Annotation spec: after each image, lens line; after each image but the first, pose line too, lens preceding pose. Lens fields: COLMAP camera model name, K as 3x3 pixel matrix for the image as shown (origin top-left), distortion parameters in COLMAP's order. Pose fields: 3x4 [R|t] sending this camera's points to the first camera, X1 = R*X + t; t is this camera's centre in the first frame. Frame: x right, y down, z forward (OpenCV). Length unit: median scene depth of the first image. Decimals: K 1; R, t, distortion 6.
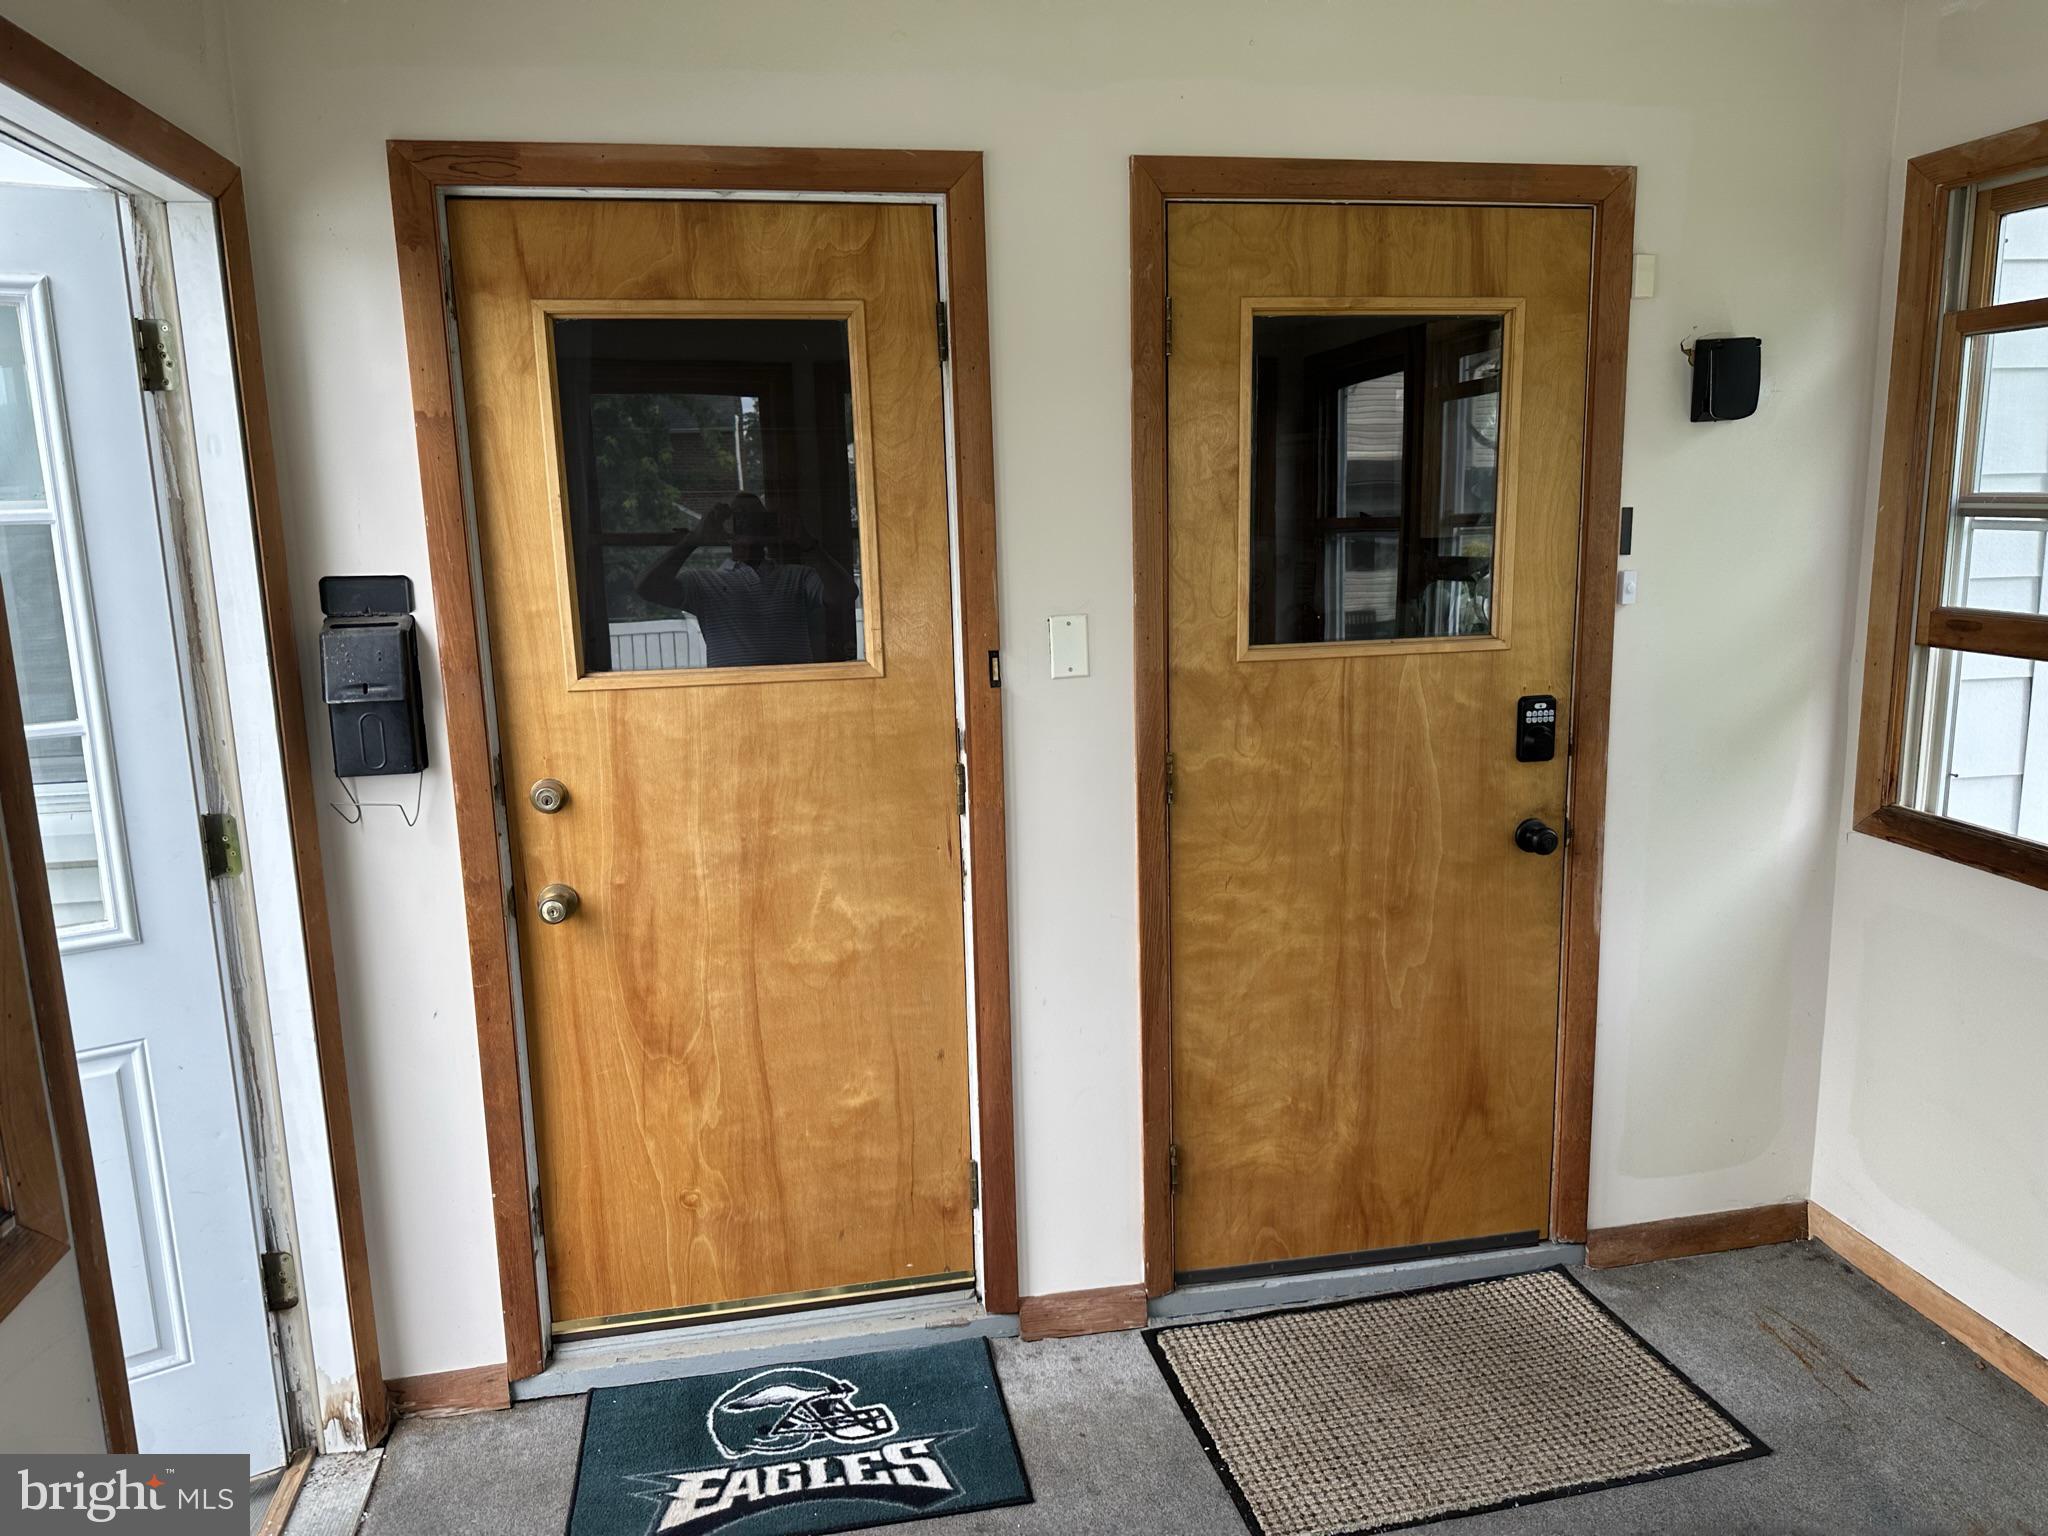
lens RADIAL K [[1447.0, 0, 1024.0], [0, 1447.0, 768.0], [0, 0, 1]] dist [-0.002645, -0.003306]
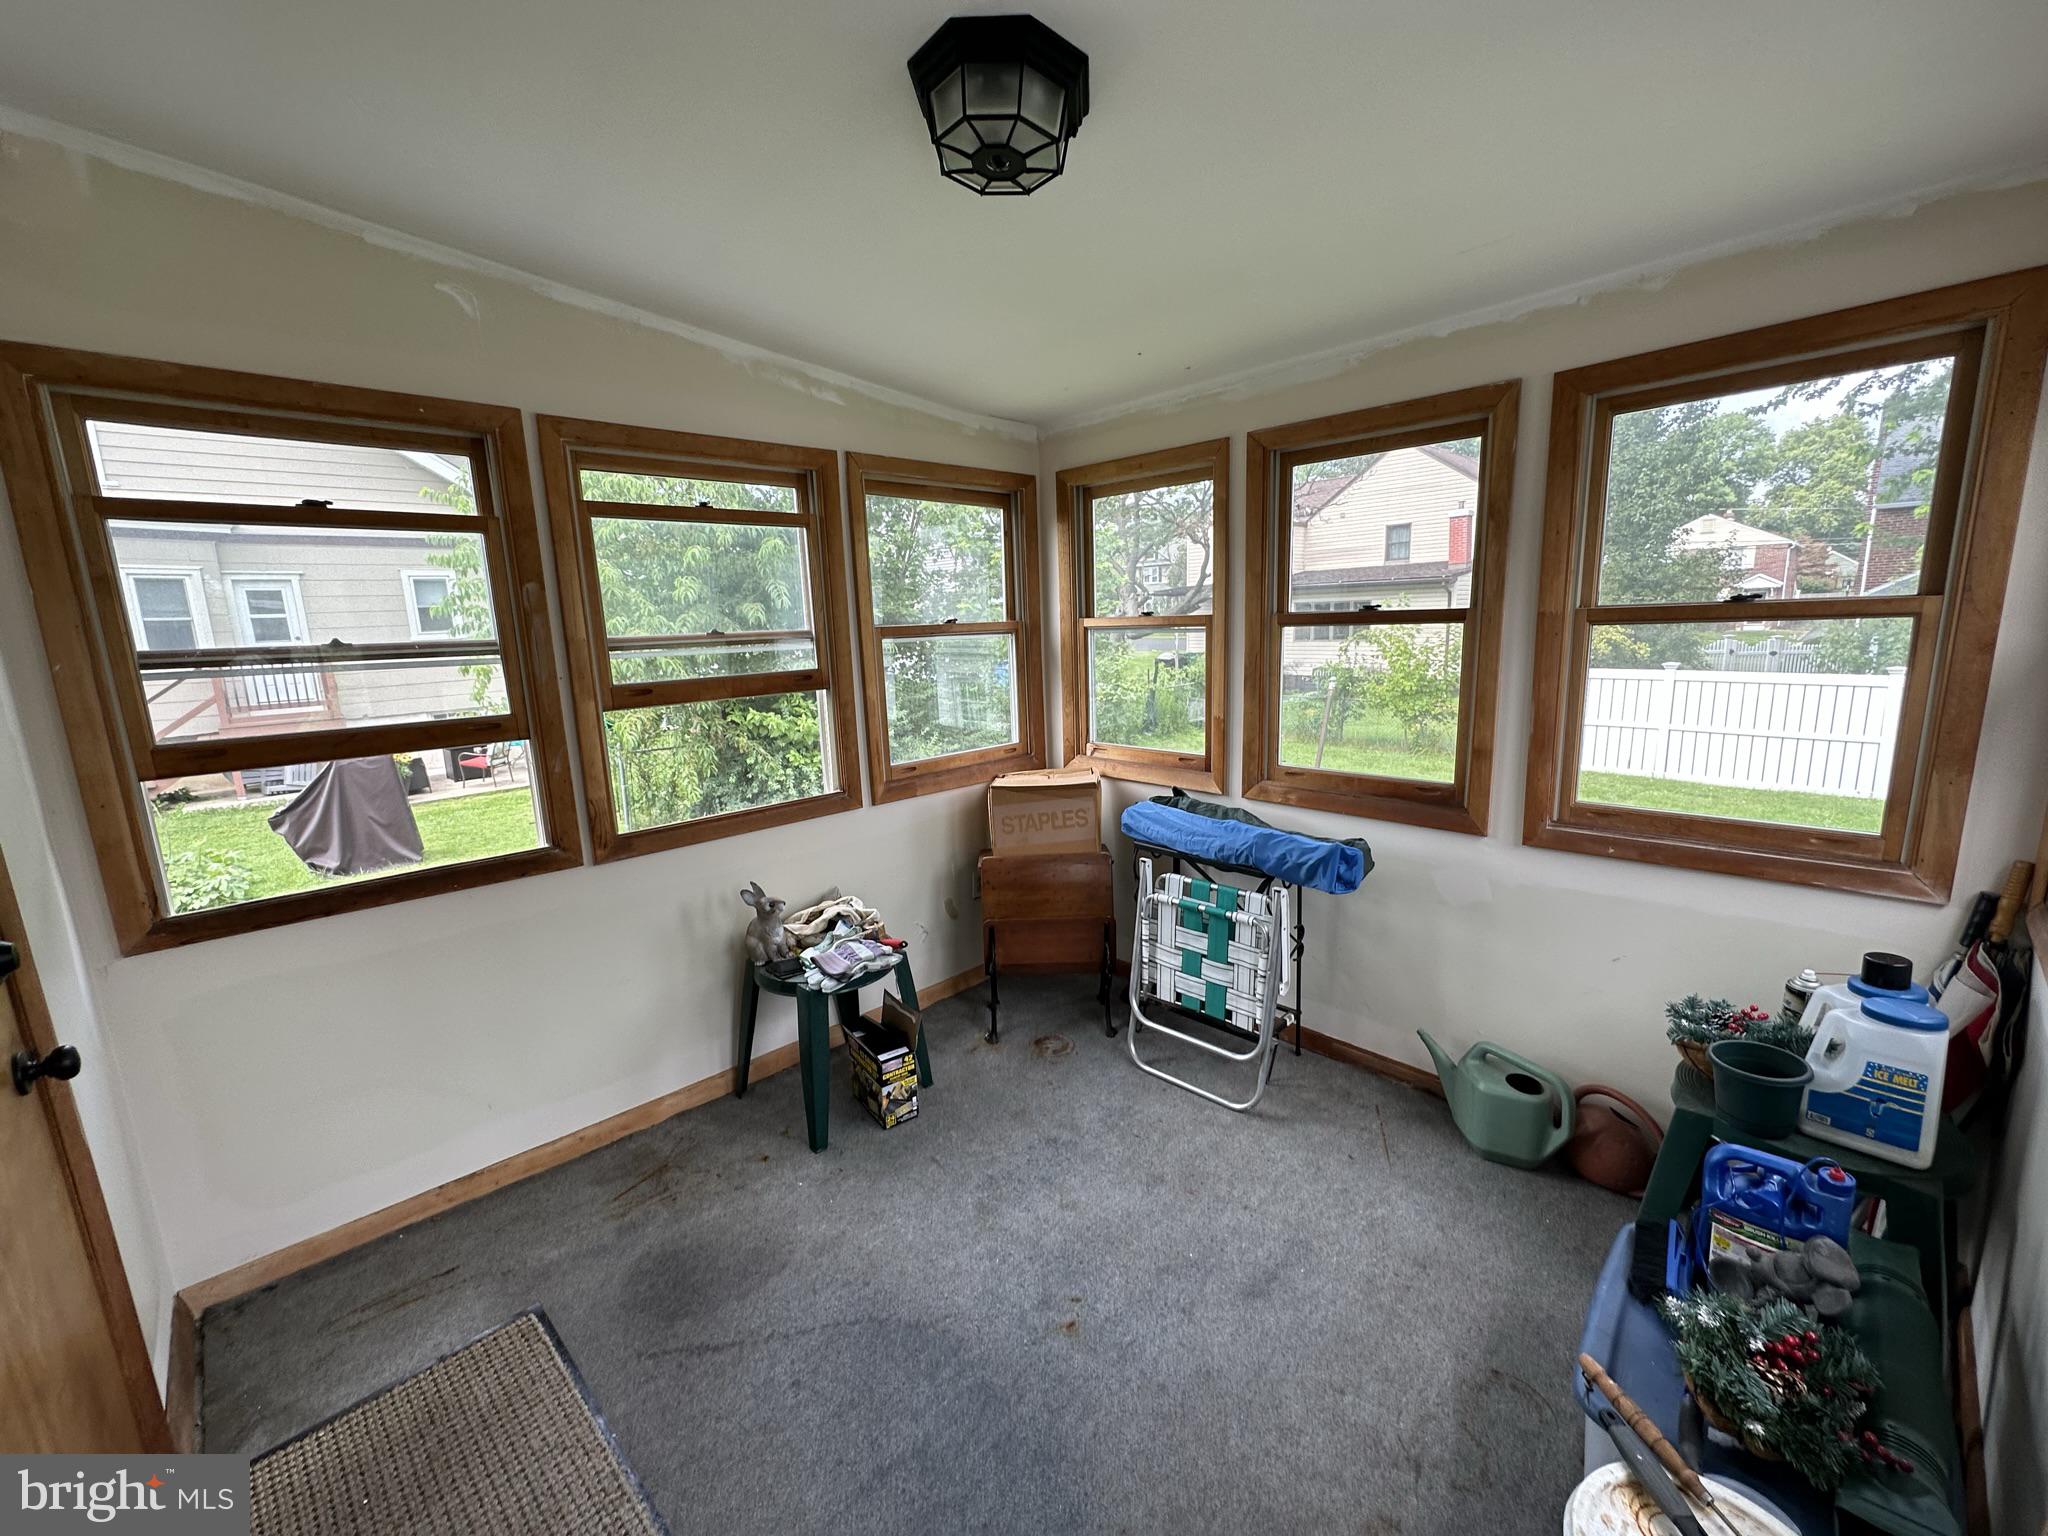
lens RADIAL K [[818.2, 0, 1024.0], [0, 818.2, 768.0], [0, 0, 1]] dist [-0.000191, 0.000020]
pose [[-0.533140, -0.110648, 0.838760, -0.321164], [0.206388, 0.944448, 0.255776, -0.119860], [-0.820467, 0.309475, -0.480687, 0.747653]]
